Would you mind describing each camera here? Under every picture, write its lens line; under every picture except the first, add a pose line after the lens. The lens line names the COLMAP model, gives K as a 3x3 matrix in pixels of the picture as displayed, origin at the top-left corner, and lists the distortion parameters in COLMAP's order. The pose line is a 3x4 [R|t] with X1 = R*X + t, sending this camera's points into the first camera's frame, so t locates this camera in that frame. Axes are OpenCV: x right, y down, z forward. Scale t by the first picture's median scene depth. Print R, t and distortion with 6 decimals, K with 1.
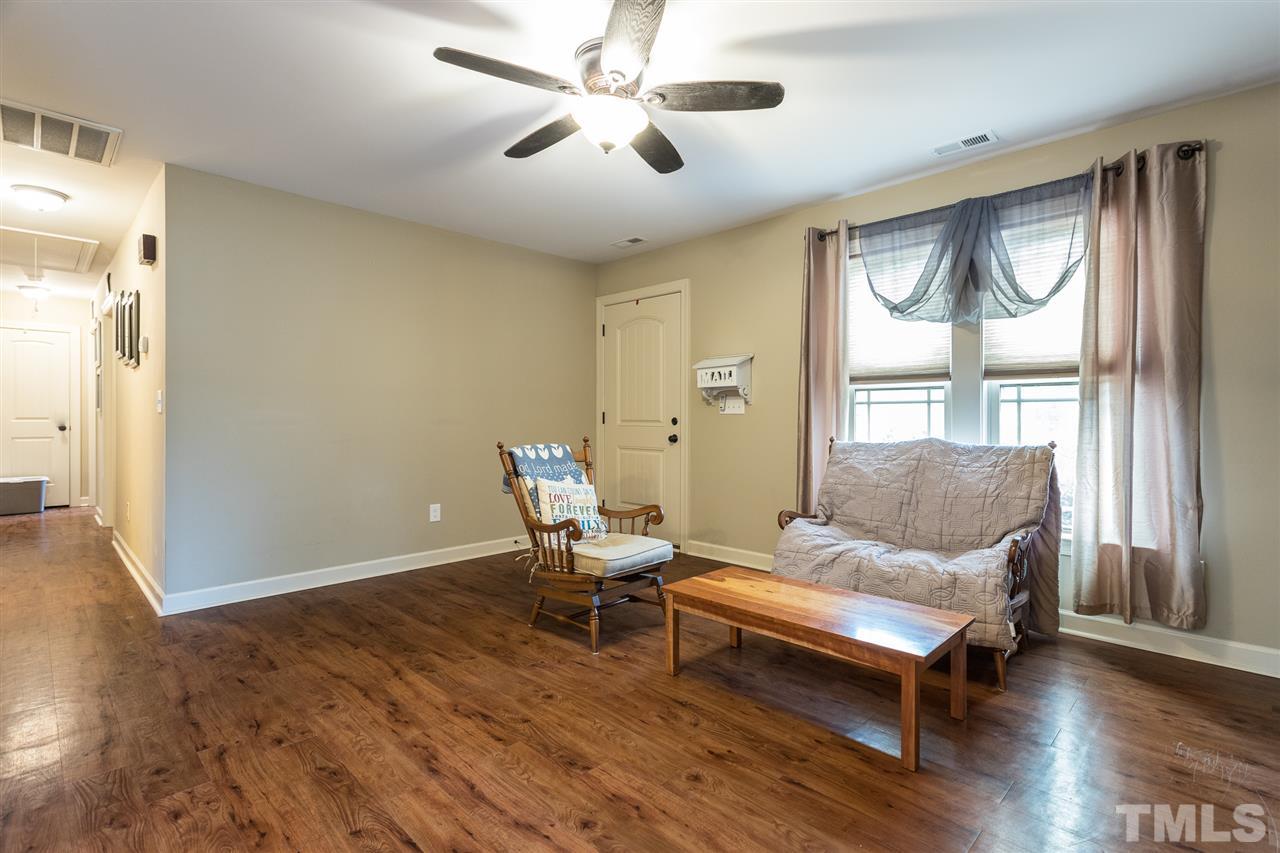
lens RADIAL K [[588.4, 0, 636.3], [0, 588.4, 419.8], [0, 0, 1]] dist [-0.005635, 0.000030]
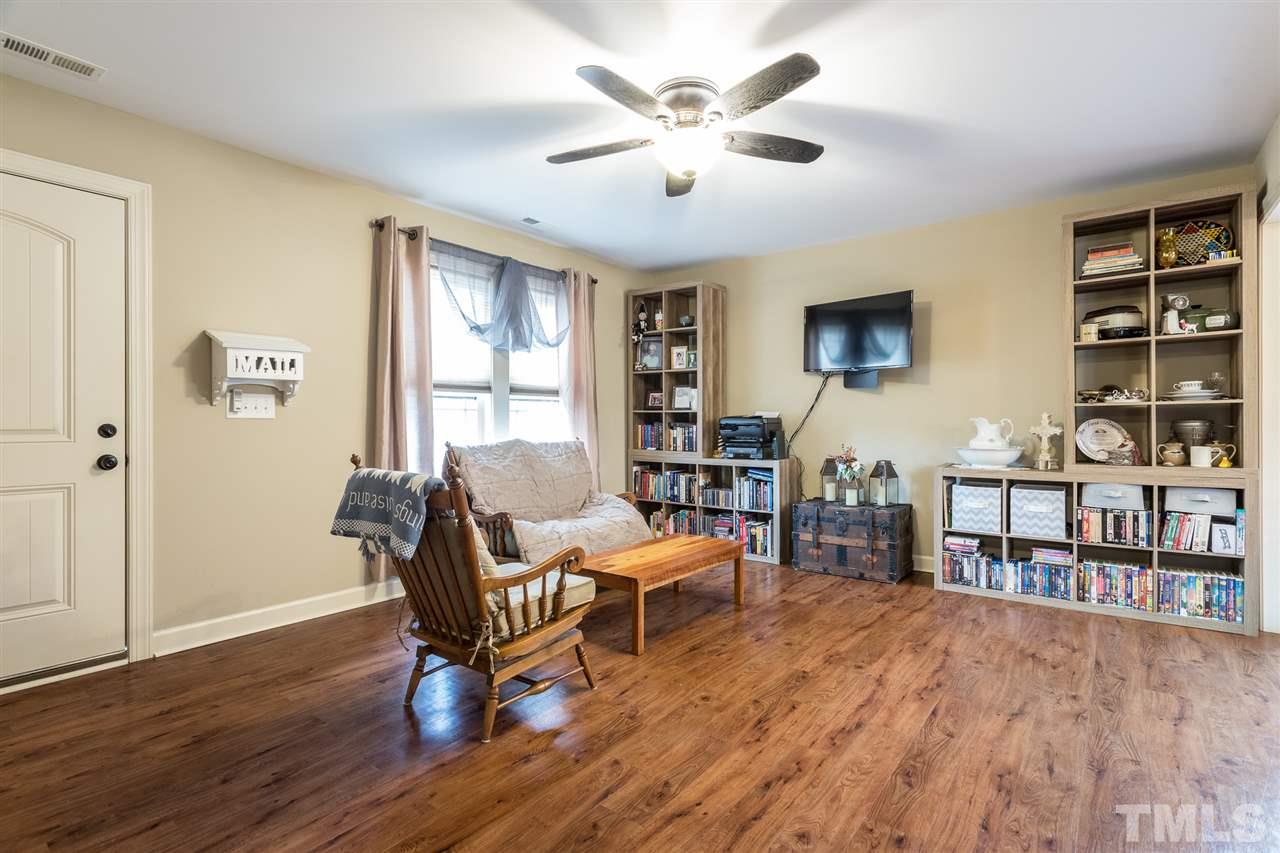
lens RADIAL K [[603.4, 0, 636.4], [0, 603.4, 427.0], [0, 0, 1]] dist [0.001314, -0.000473]
pose [[-0.097397, -0.008573, 0.995209, -1.187577], [0.007011, 0.999932, 0.009300, -0.006773], [-0.995221, 0.007883, -0.097330, 1.236175]]
